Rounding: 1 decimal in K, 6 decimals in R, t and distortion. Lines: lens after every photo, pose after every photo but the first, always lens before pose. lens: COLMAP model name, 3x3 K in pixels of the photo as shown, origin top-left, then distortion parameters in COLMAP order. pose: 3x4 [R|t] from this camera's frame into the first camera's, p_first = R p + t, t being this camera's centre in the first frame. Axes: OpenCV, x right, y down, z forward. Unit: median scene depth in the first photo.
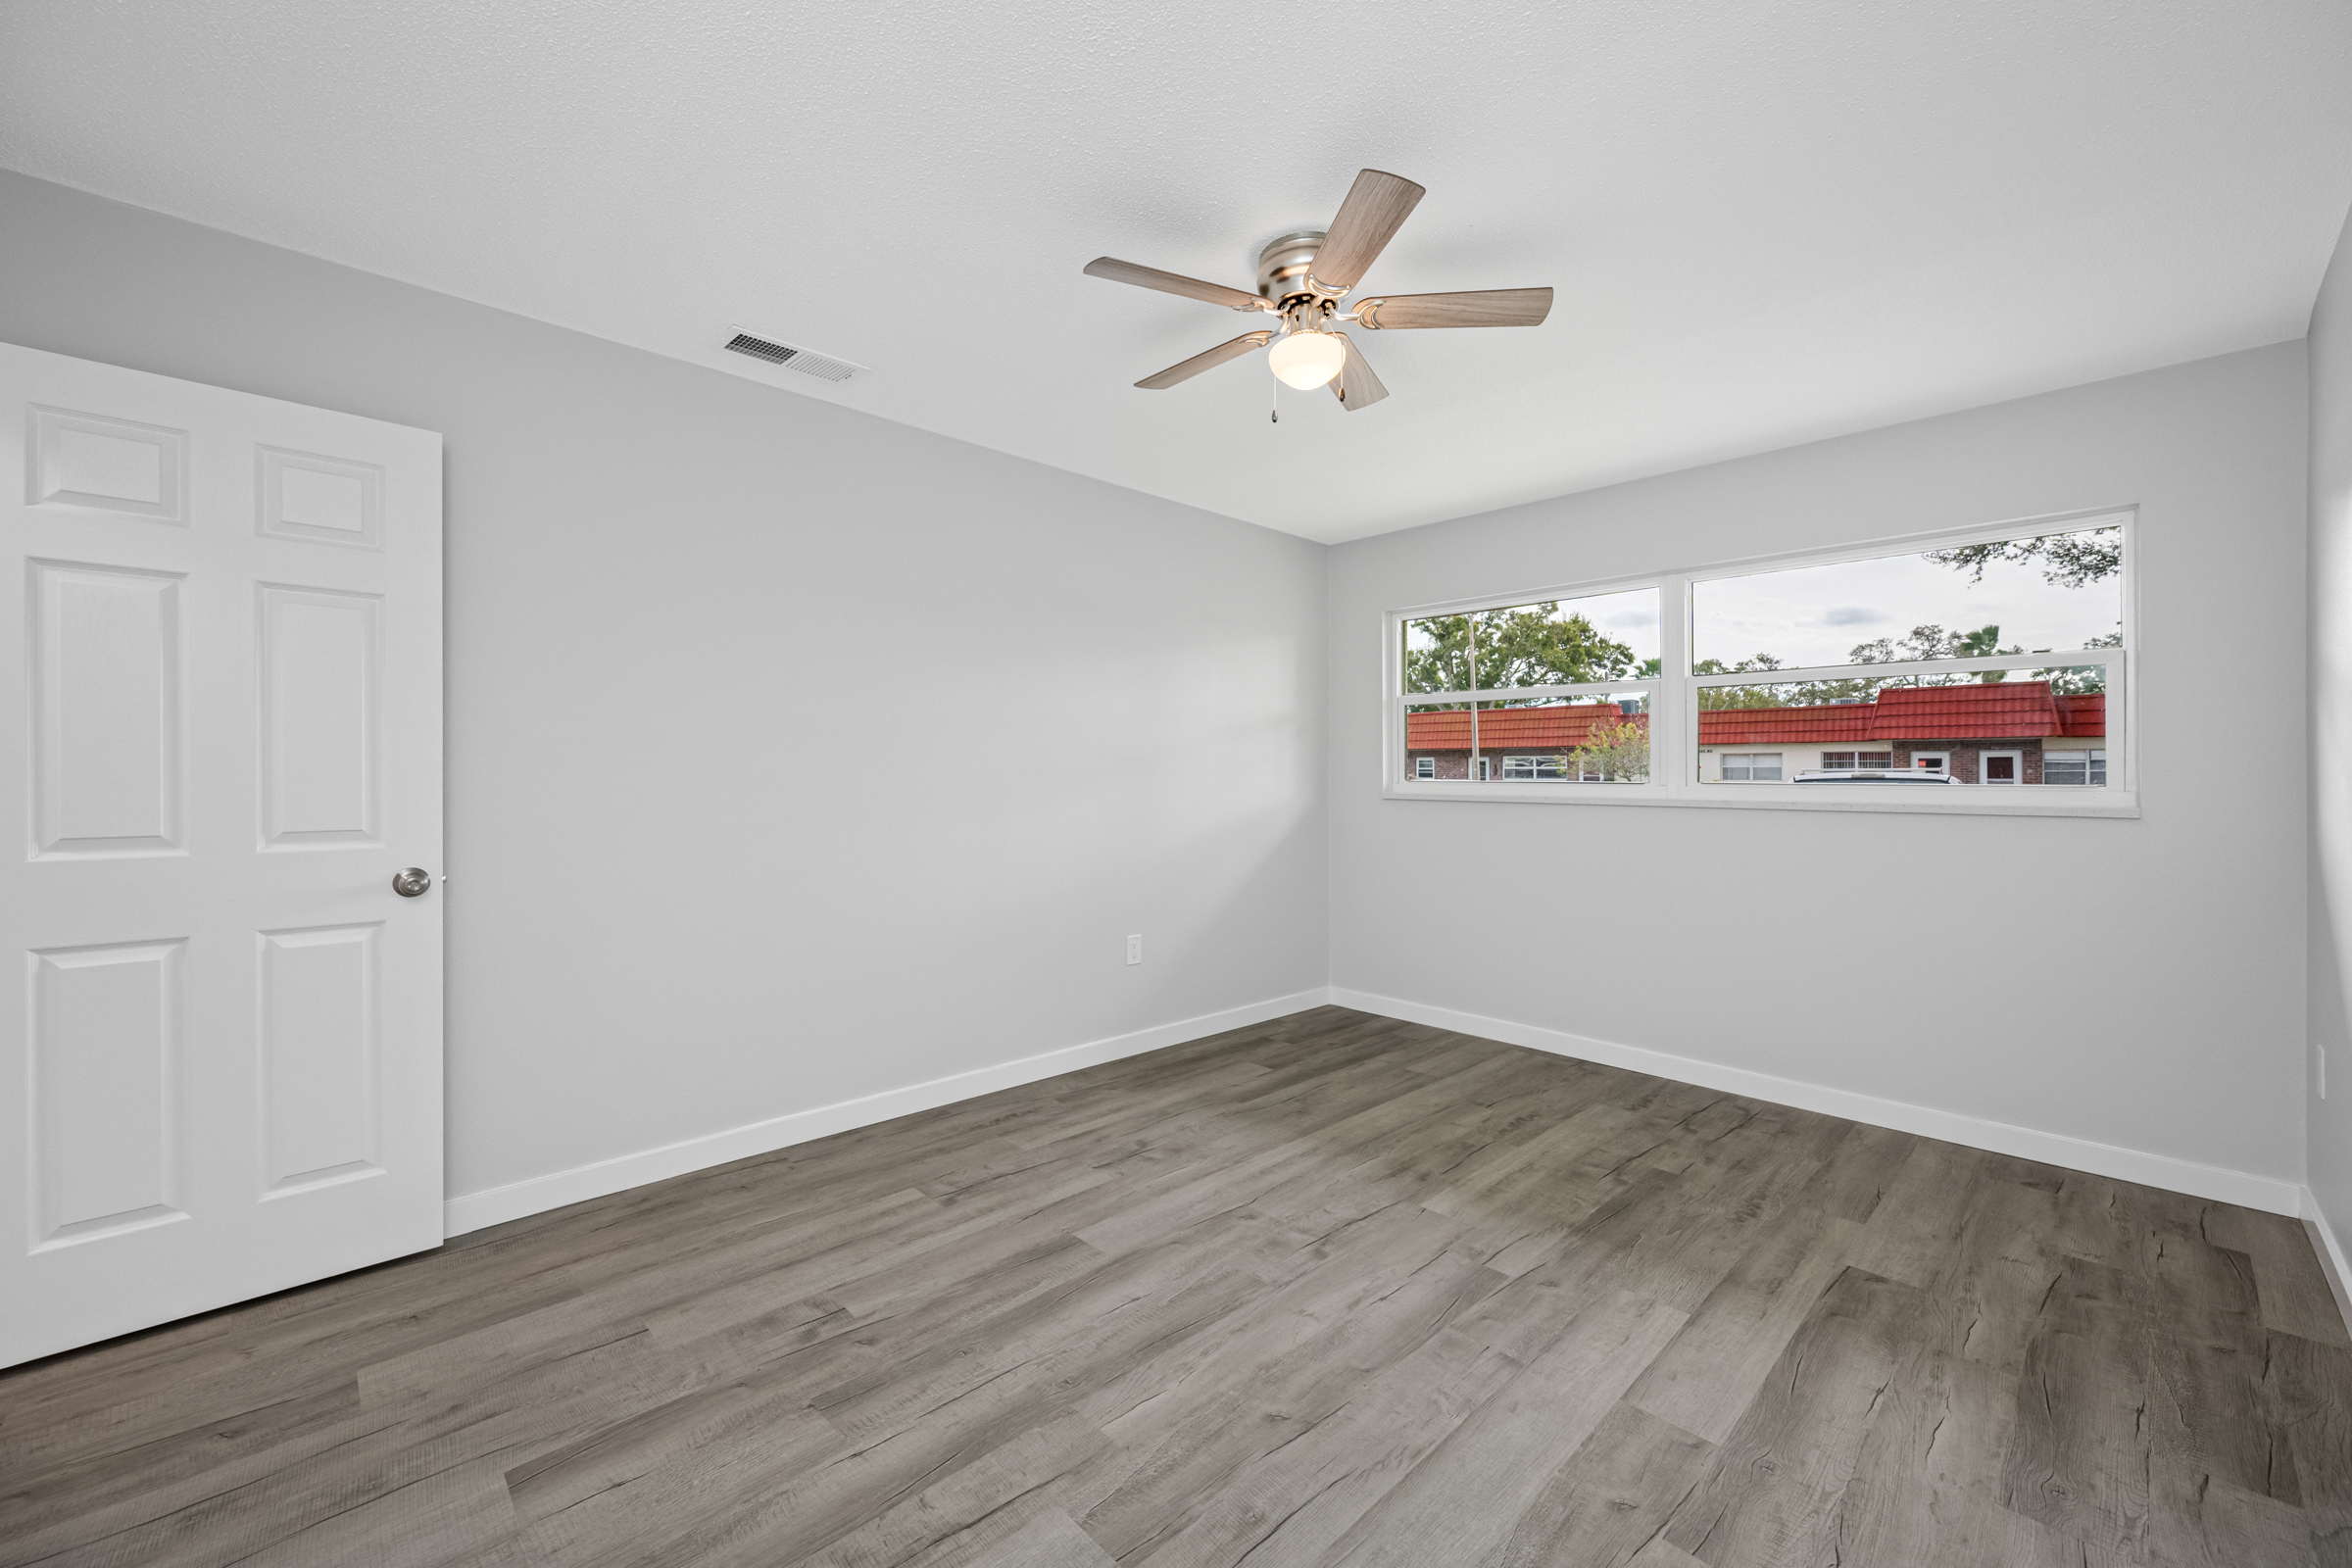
lens RADIAL K [[926.7, 0, 1198.6], [0, 926.7, 763.7], [0, 0, 1]] dist [0.001170, -0.000135]
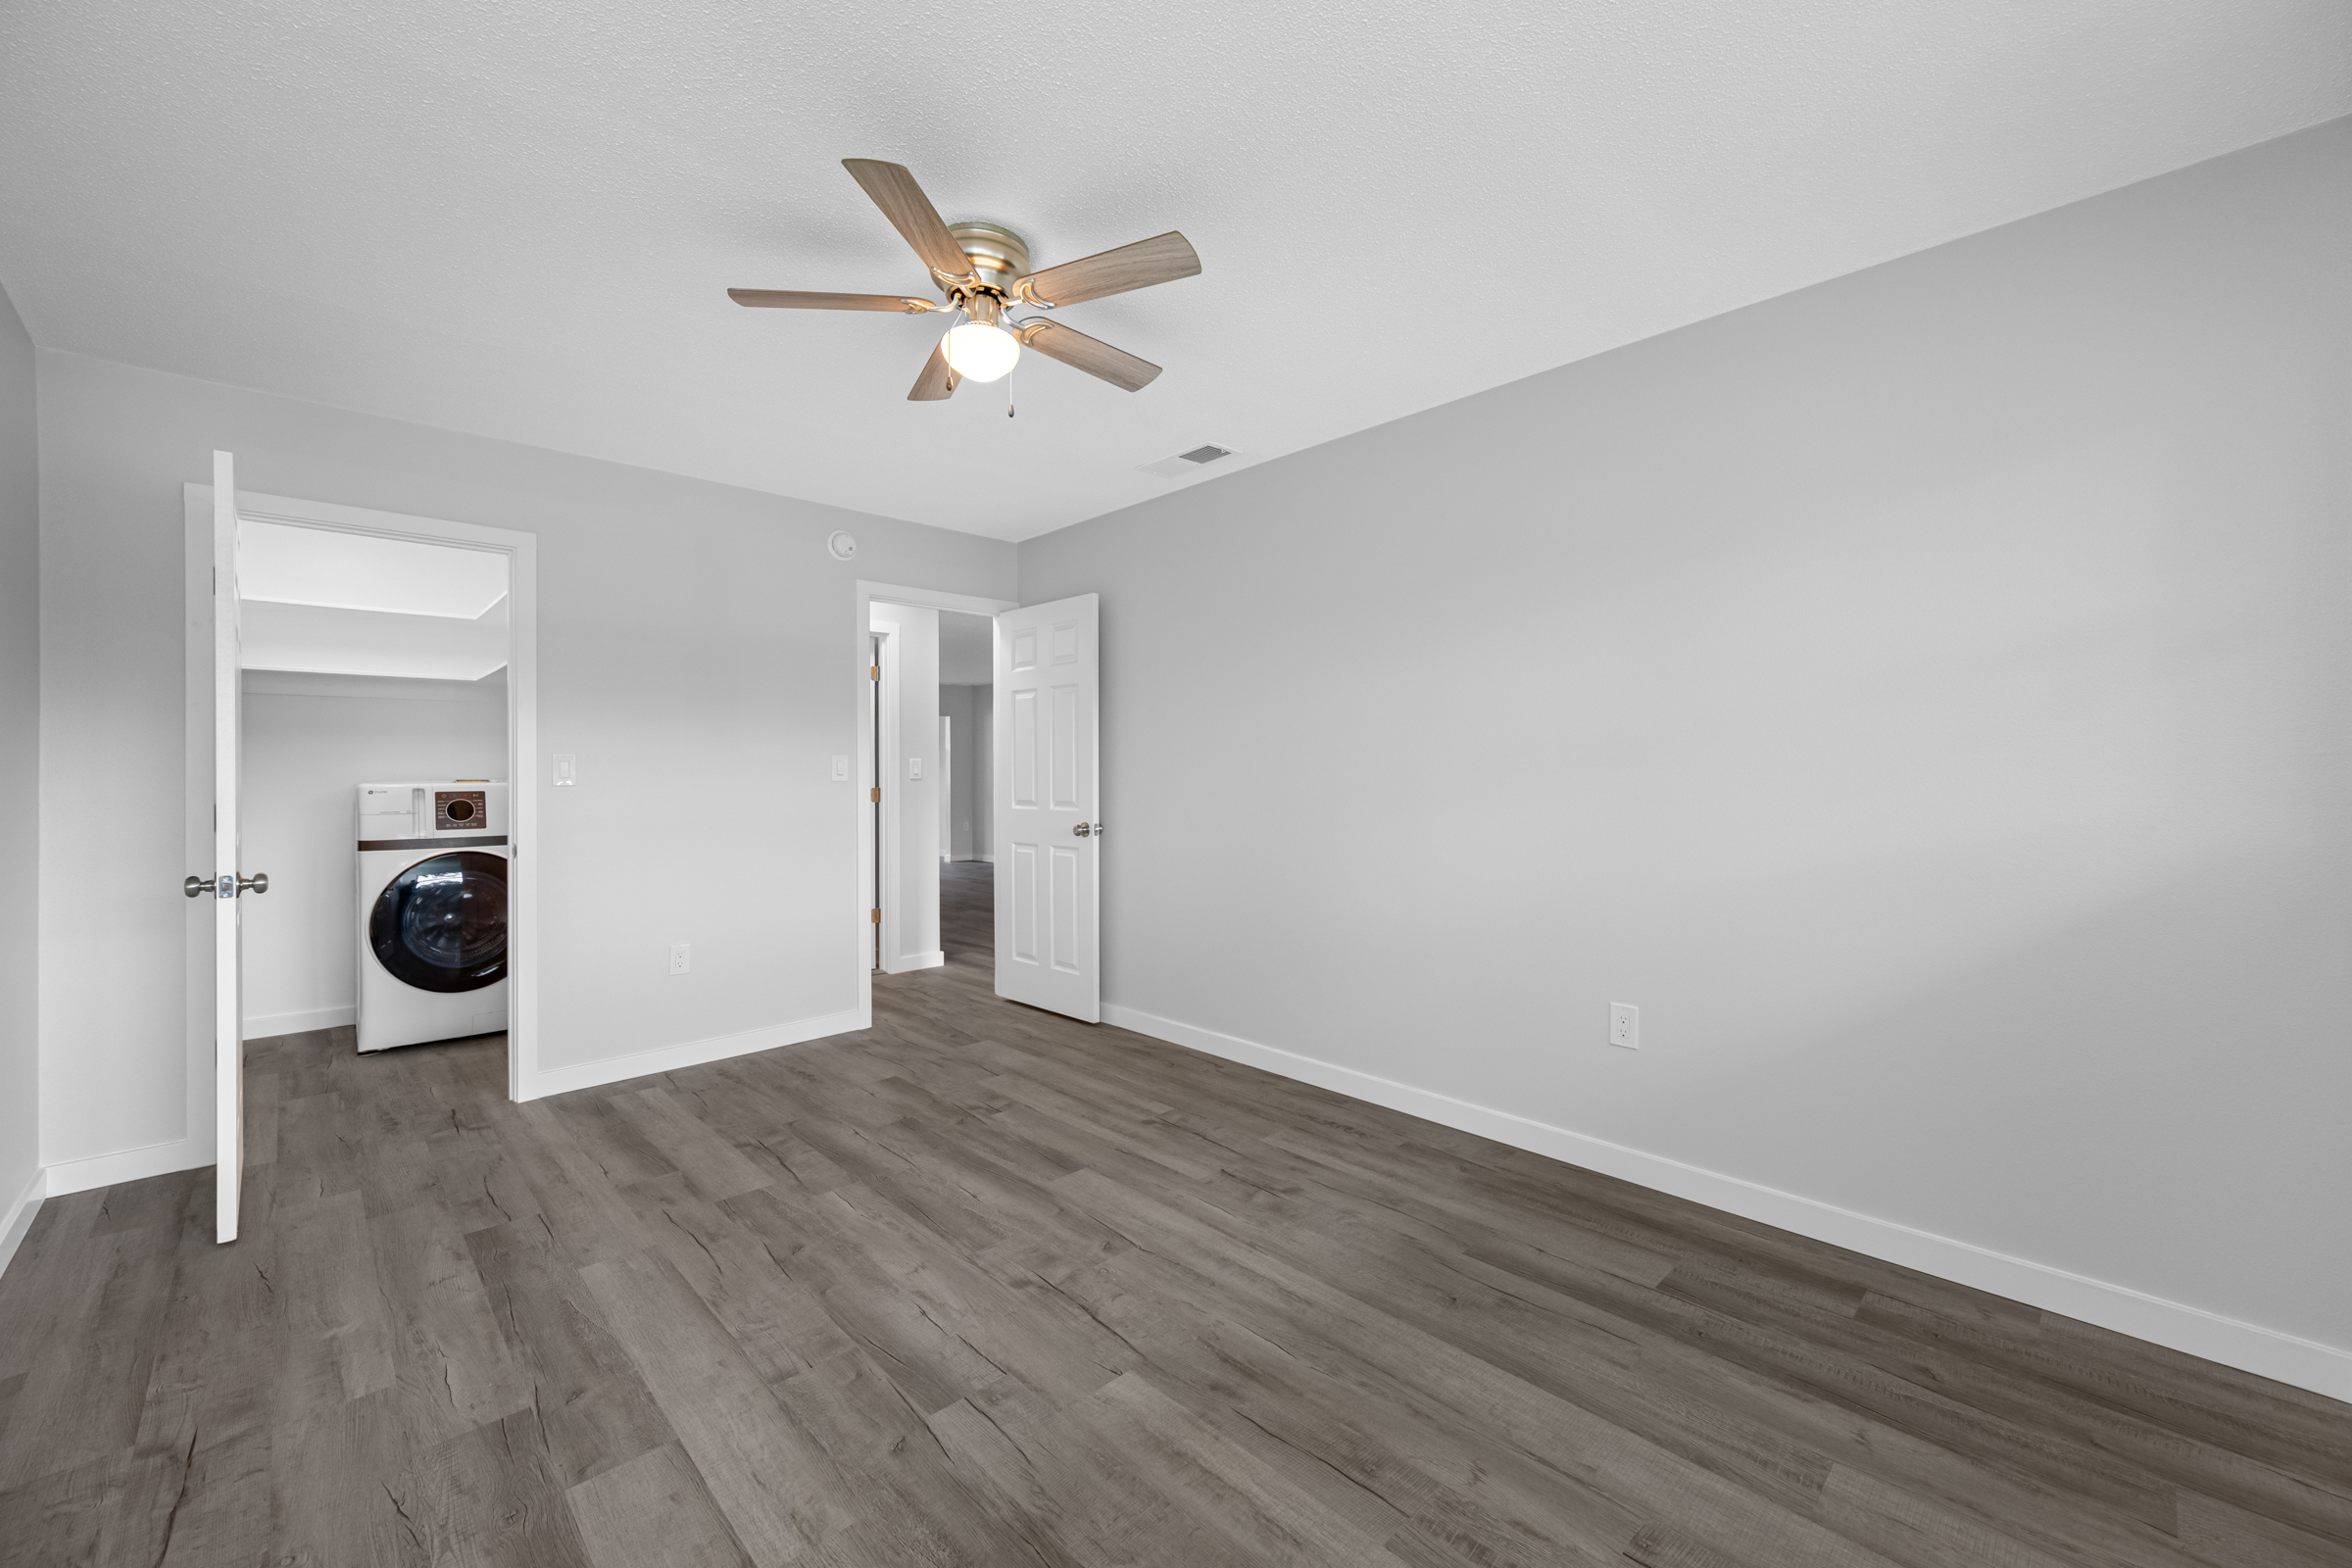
lens RADIAL K [[938.3, 0, 1171.6], [0, 938.3, 770.3], [0, 0, 1]] dist [0.000284, 0.000073]
pose [[-0.013433, -0.007381, -0.999883, 1.044526], [0.019174, 0.999787, -0.007638, 0.020786], [0.999726, -0.019275, -0.013289, 1.136830]]
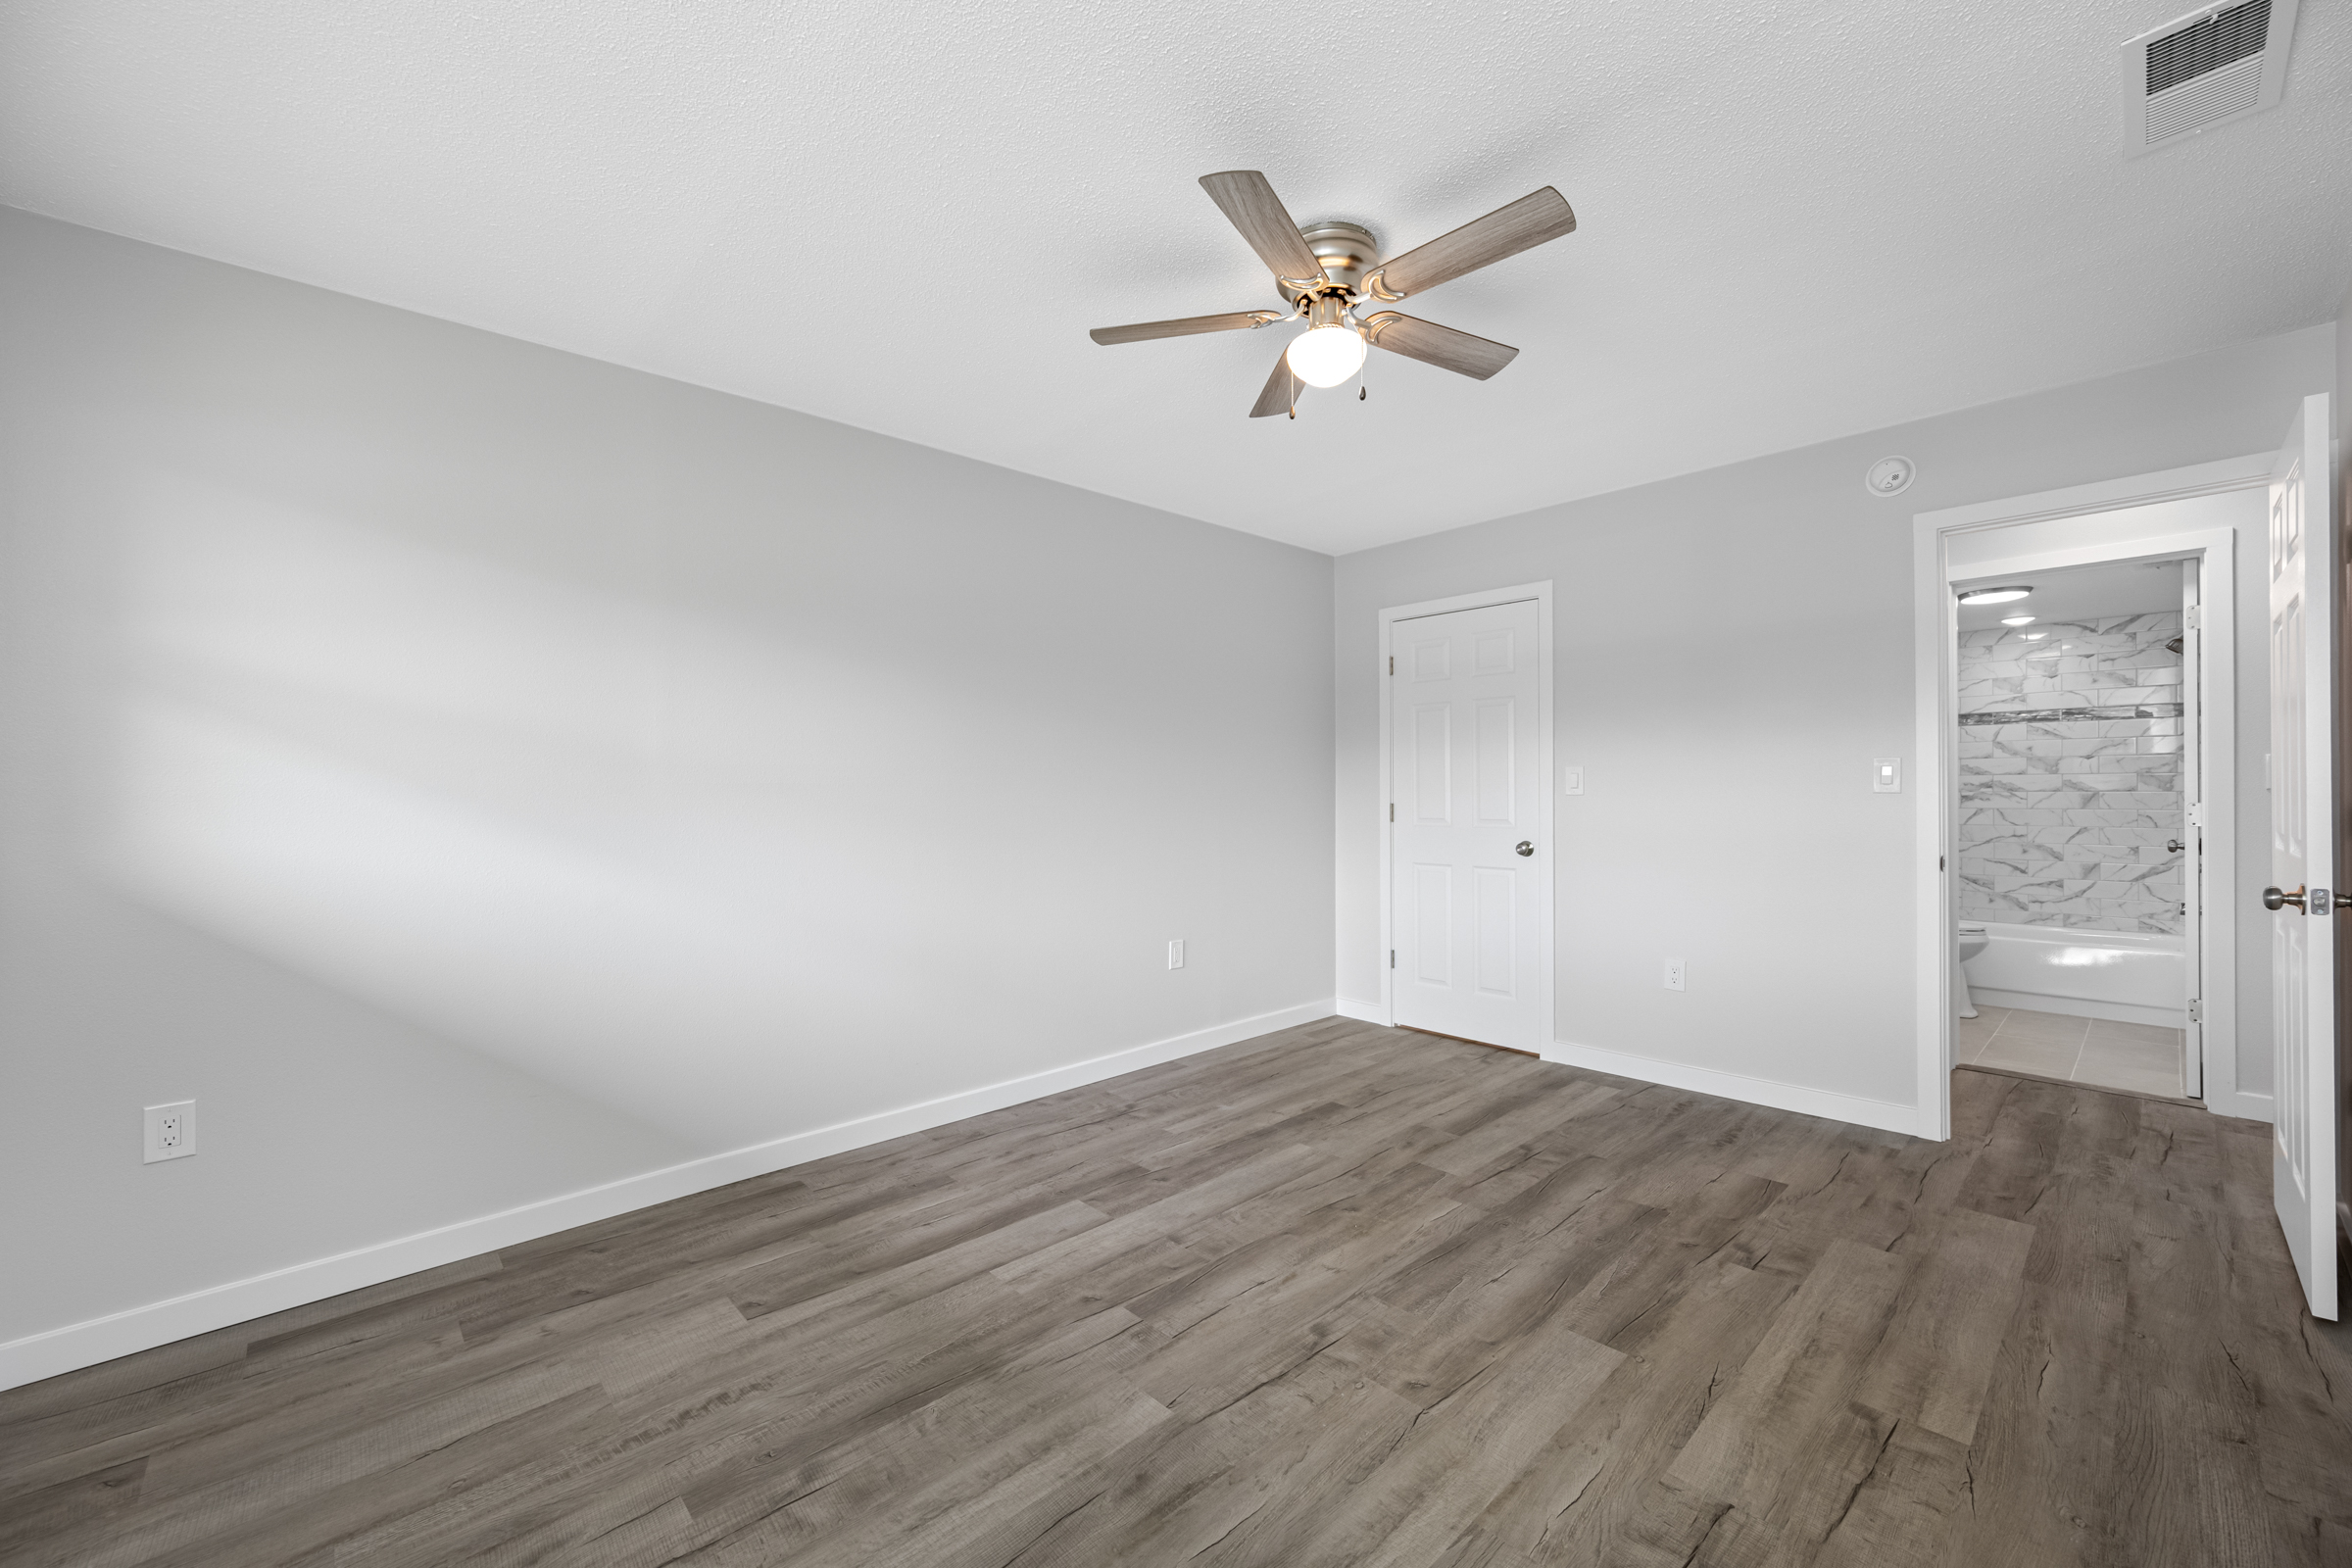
lens RADIAL K [[924.3, 0, 1180.6], [0, 924.3, 790.5], [0, 0, 1]] dist [-0.001317, 0.000047]
pose [[-0.999522, 0.004275, 0.030626, 0.227047], [0.003893, 0.999914, -0.012505, 0.023394], [-0.030677, -0.012380, -0.999453, 1.831388]]
